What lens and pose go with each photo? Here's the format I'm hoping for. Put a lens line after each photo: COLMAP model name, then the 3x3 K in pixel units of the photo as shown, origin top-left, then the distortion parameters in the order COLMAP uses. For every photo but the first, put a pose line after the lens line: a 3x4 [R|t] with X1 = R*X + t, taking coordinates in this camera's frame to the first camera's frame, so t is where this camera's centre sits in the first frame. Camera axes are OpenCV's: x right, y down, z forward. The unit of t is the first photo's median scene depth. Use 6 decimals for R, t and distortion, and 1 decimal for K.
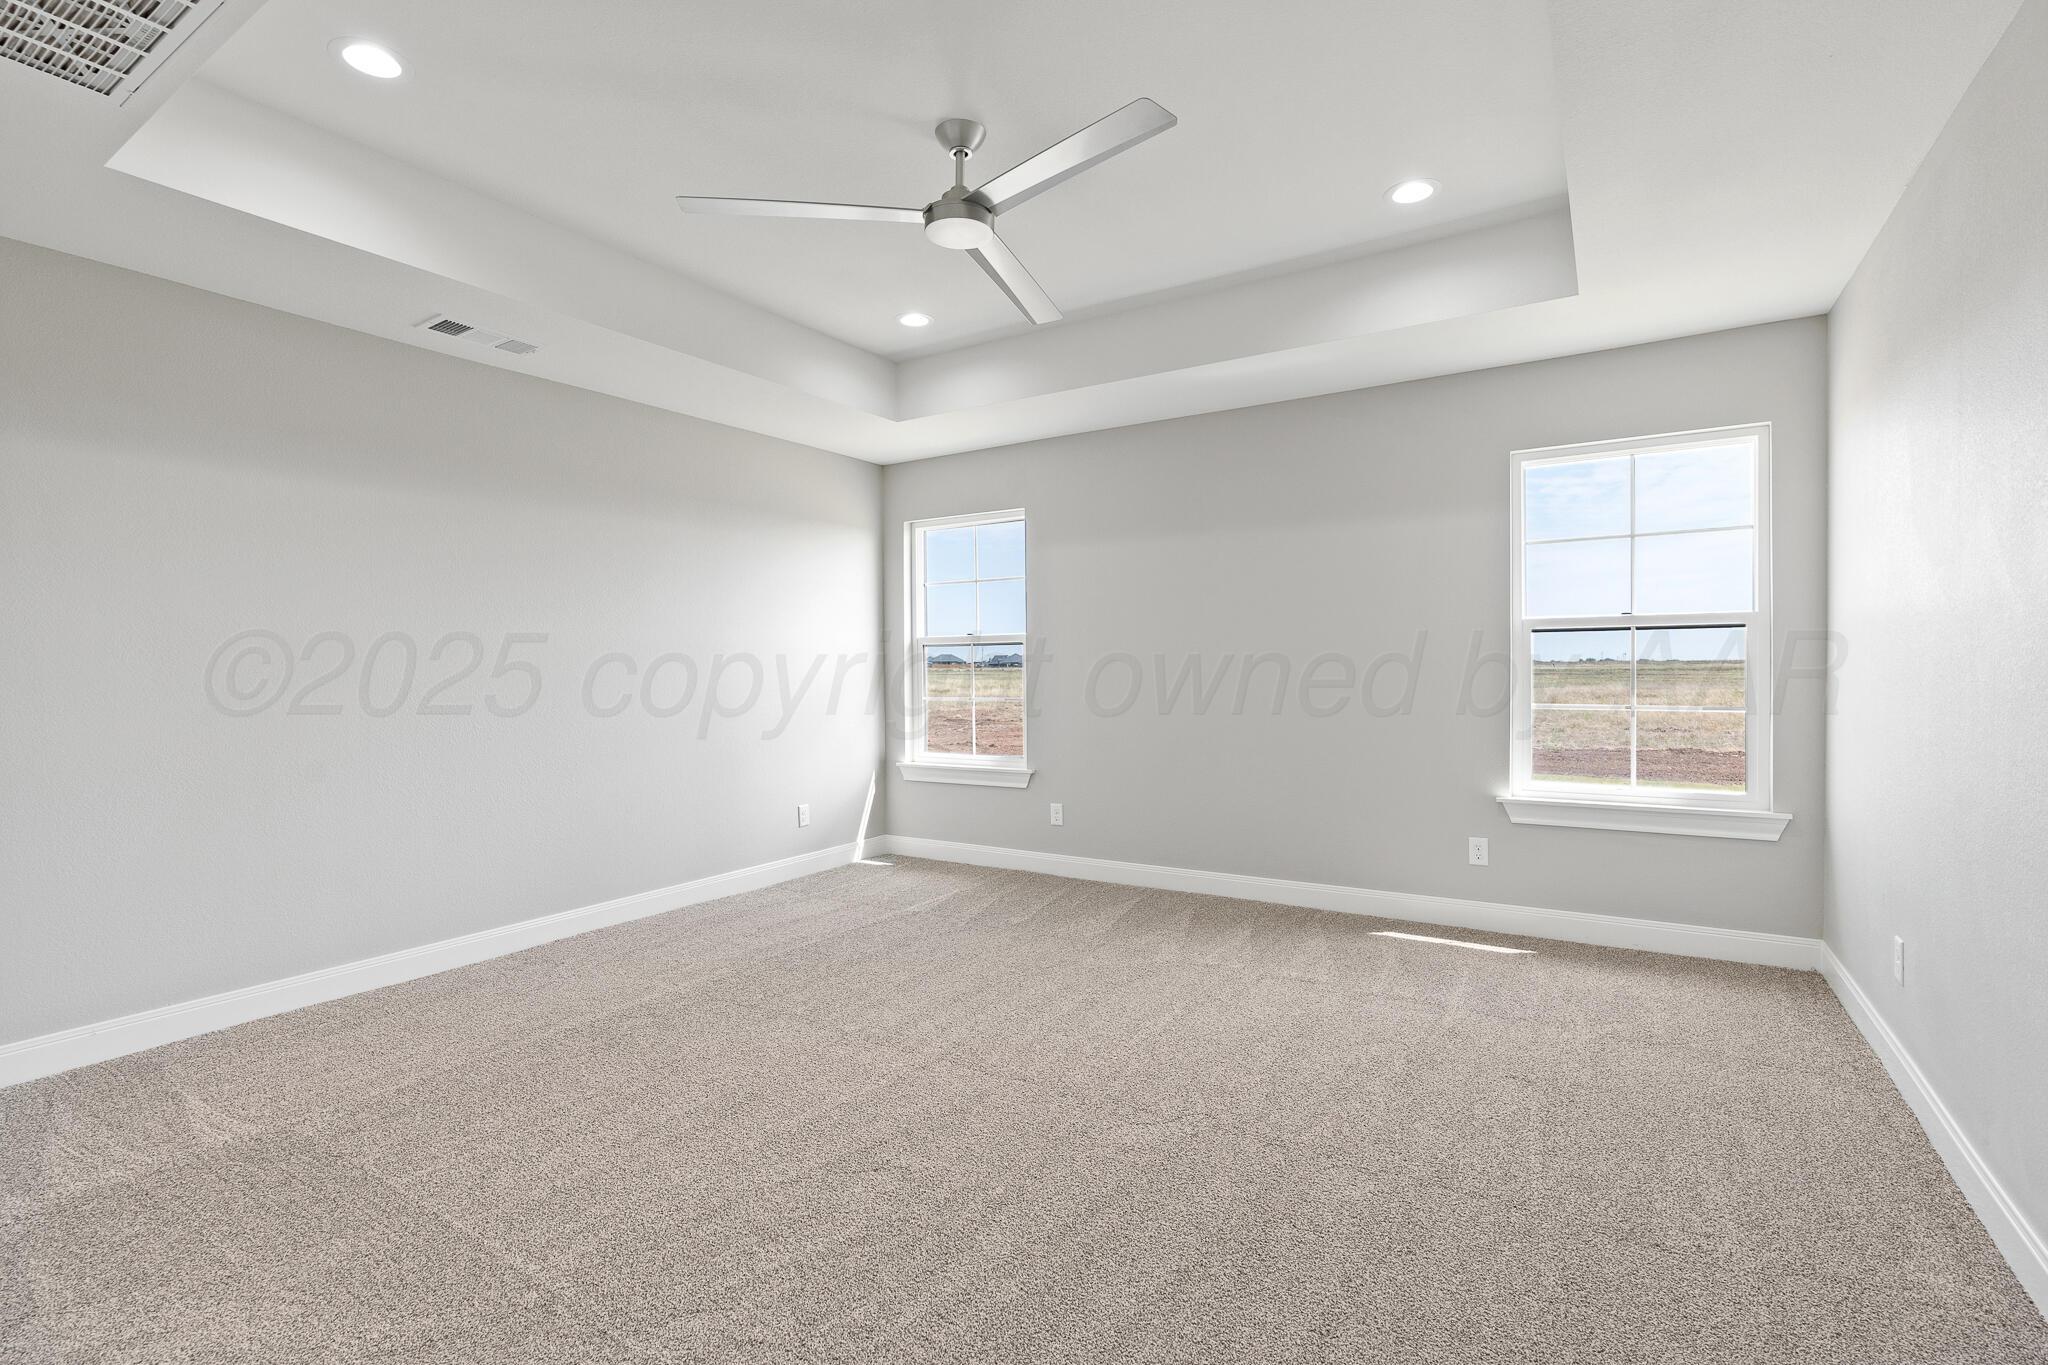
lens RADIAL K [[945.7, 0, 1046.6], [0, 945.7, 696.4], [0, 0, 1]] dist [-0.001075, -0.000135]
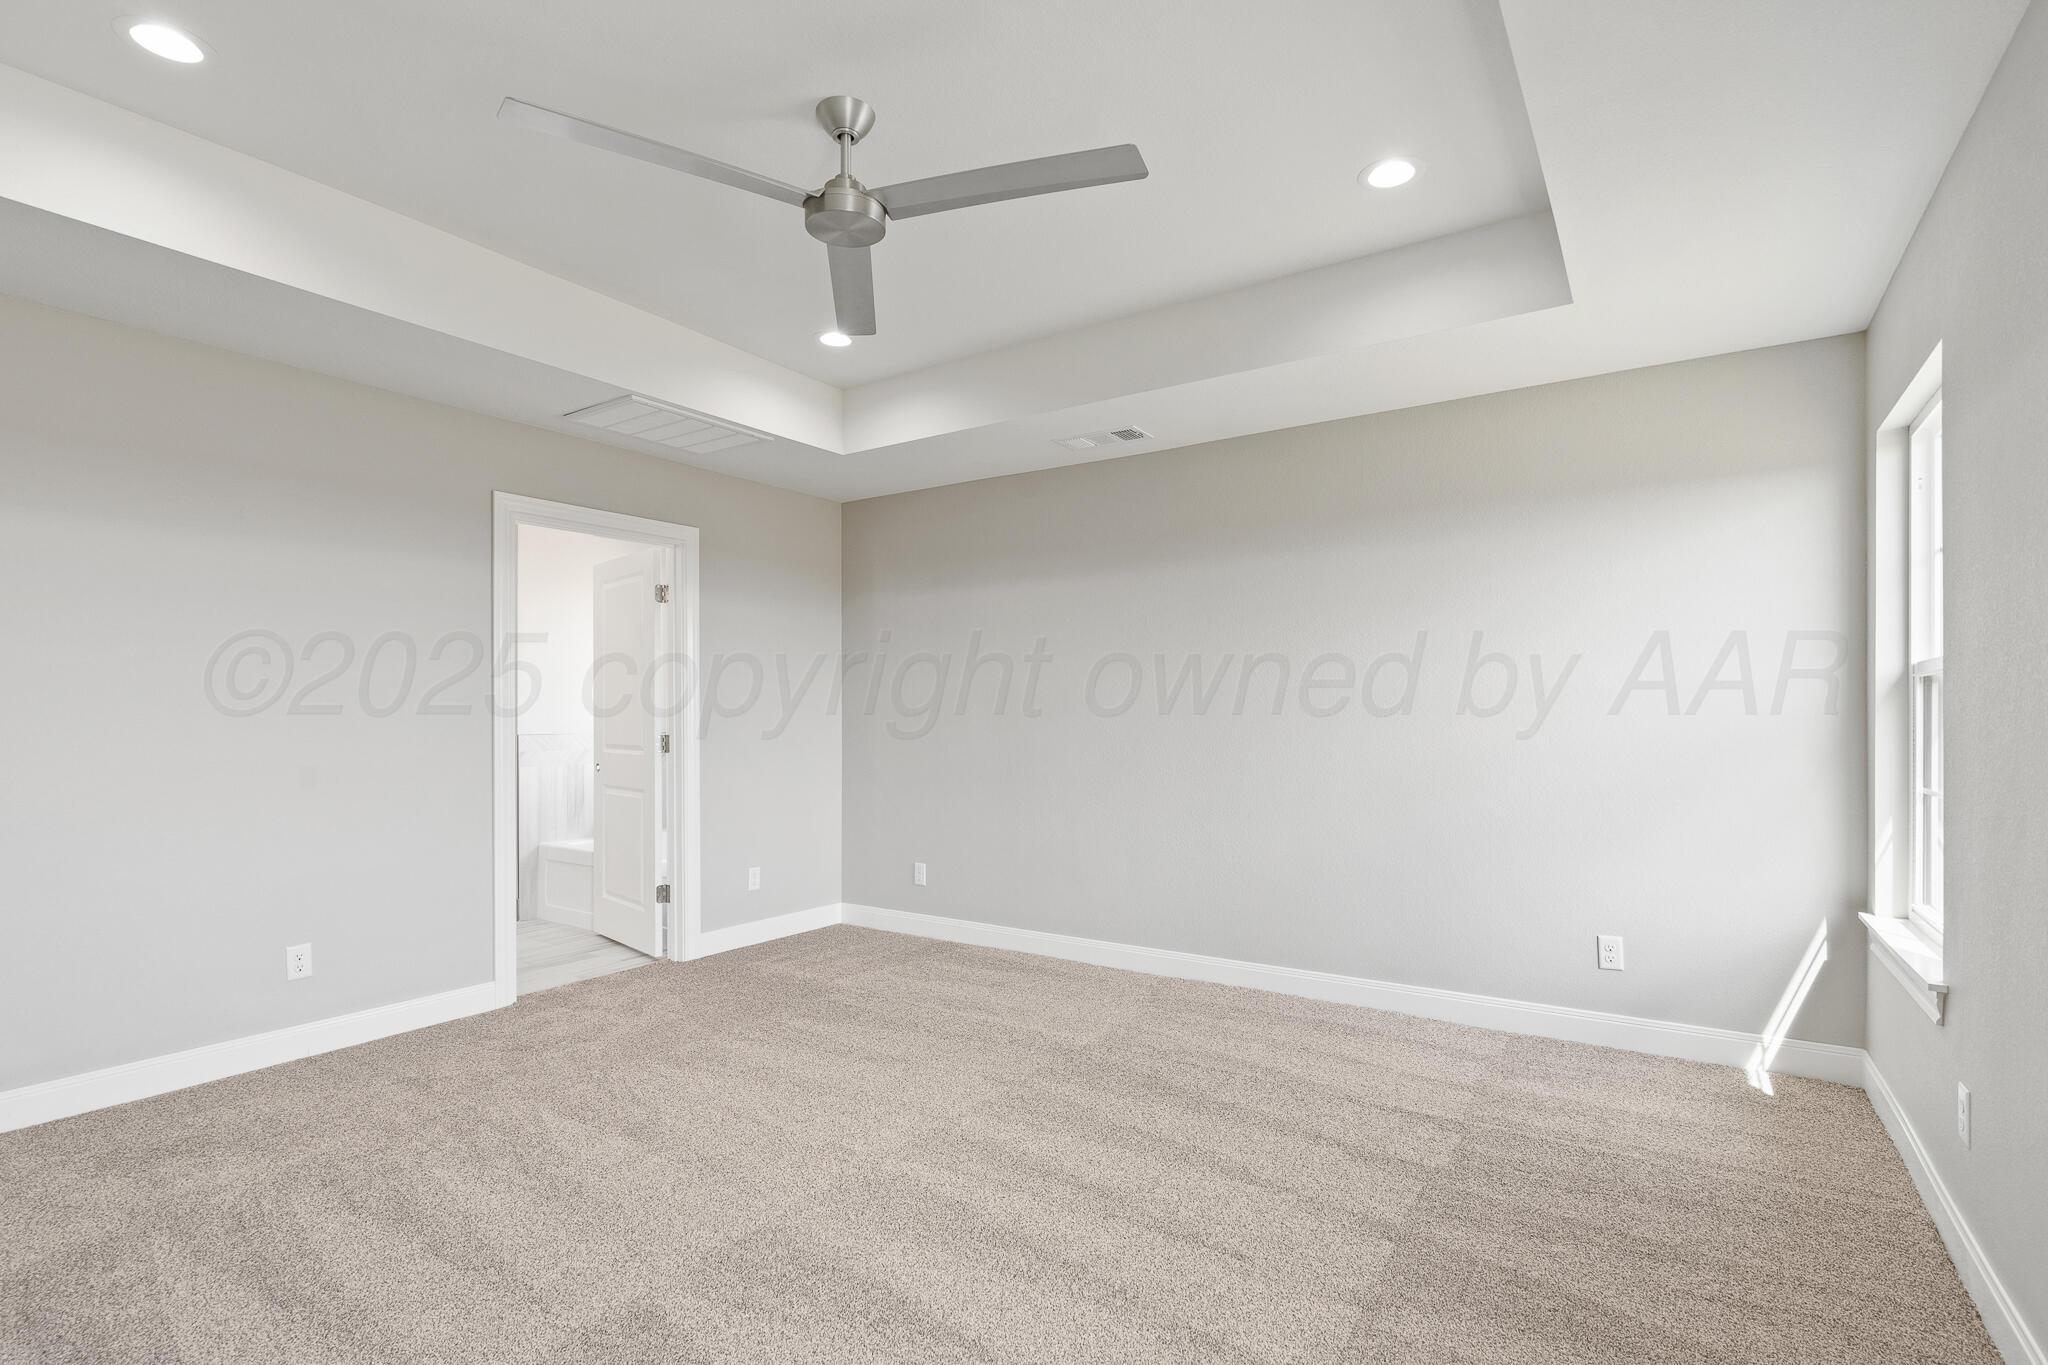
lens RADIAL K [[945.7, 0, 1046.6], [0, 945.7, 696.4], [0, 0, 1]] dist [-0.001075, -0.000135]
pose [[-0.054317, -0.024256, -0.998229, 0.408876], [-0.028682, 0.999330, -0.022722, -0.022543], [0.998112, 0.027397, -0.054977, 0.646962]]
